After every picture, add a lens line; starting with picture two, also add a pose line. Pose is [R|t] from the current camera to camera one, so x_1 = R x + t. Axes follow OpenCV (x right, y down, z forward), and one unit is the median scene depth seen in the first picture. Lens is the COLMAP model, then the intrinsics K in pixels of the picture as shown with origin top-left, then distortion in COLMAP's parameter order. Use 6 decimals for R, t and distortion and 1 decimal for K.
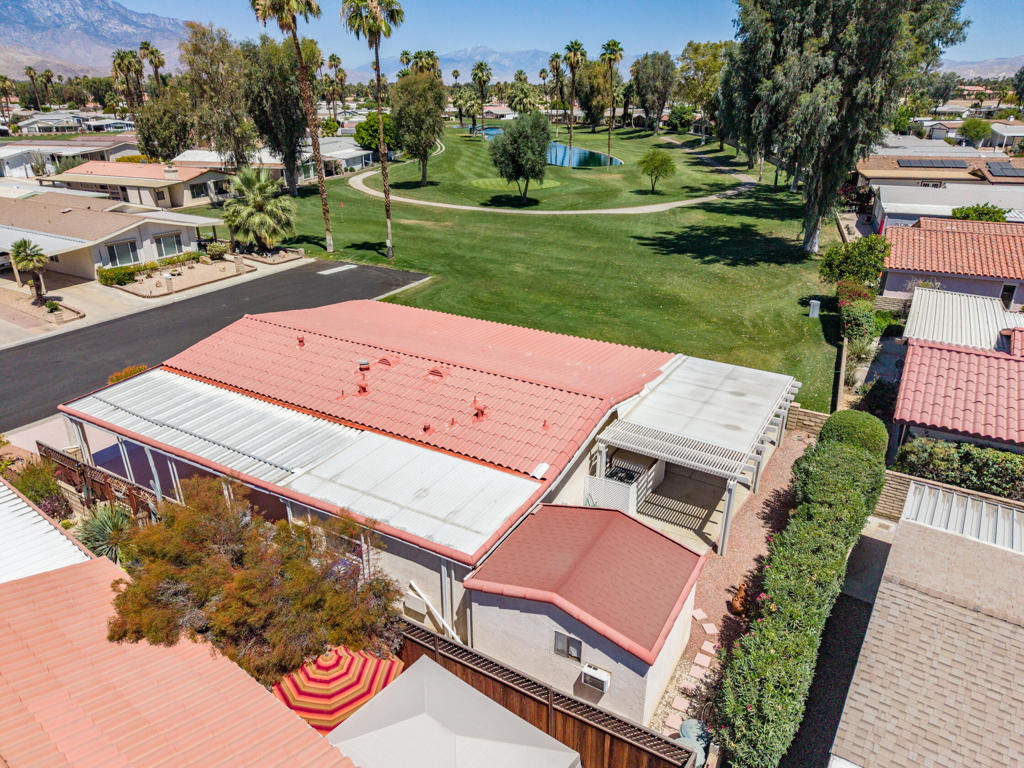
lens RADIAL K [[688.2, 0, 511.6], [0, 688.2, 388.4], [0, 0, 1]] dist [0.028257, -0.026619]
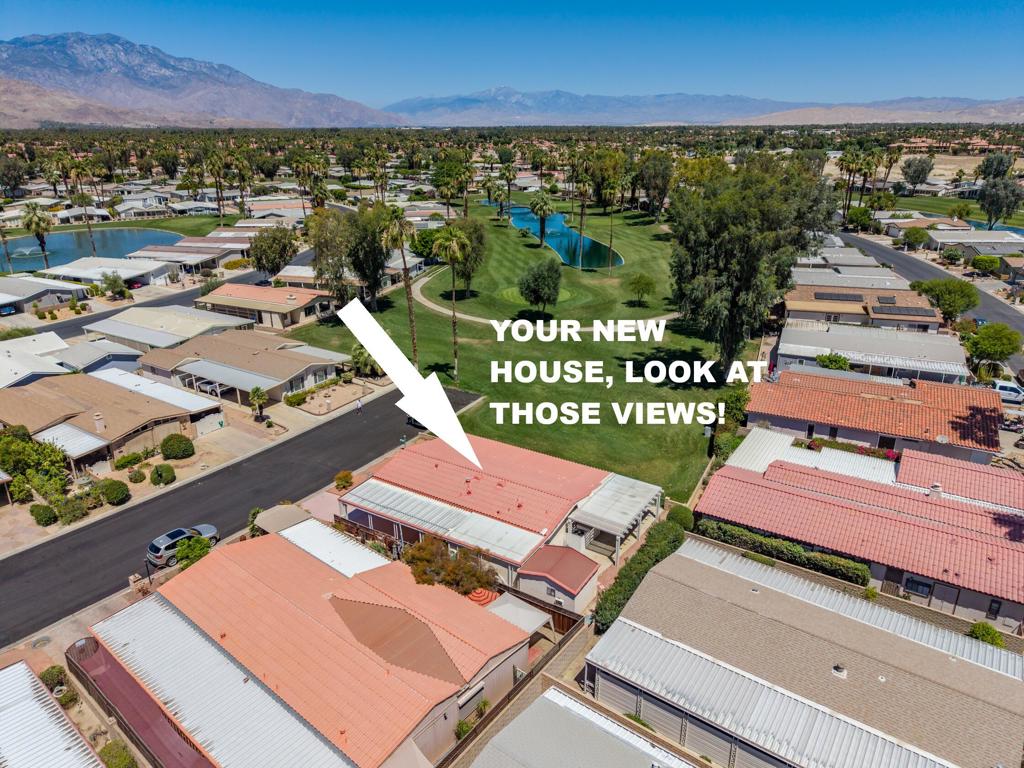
lens RADIAL K [[688.2, 0, 514.8], [0, 688.2, 386.6], [0, 0, 1]] dist [0.028257, -0.026619]
pose [[0.999670, 0.010738, -0.023328, -0.005896], [-0.011906, 0.998653, -0.050507, -0.116263], [0.022754, 0.050768, 0.998451, -0.642517]]
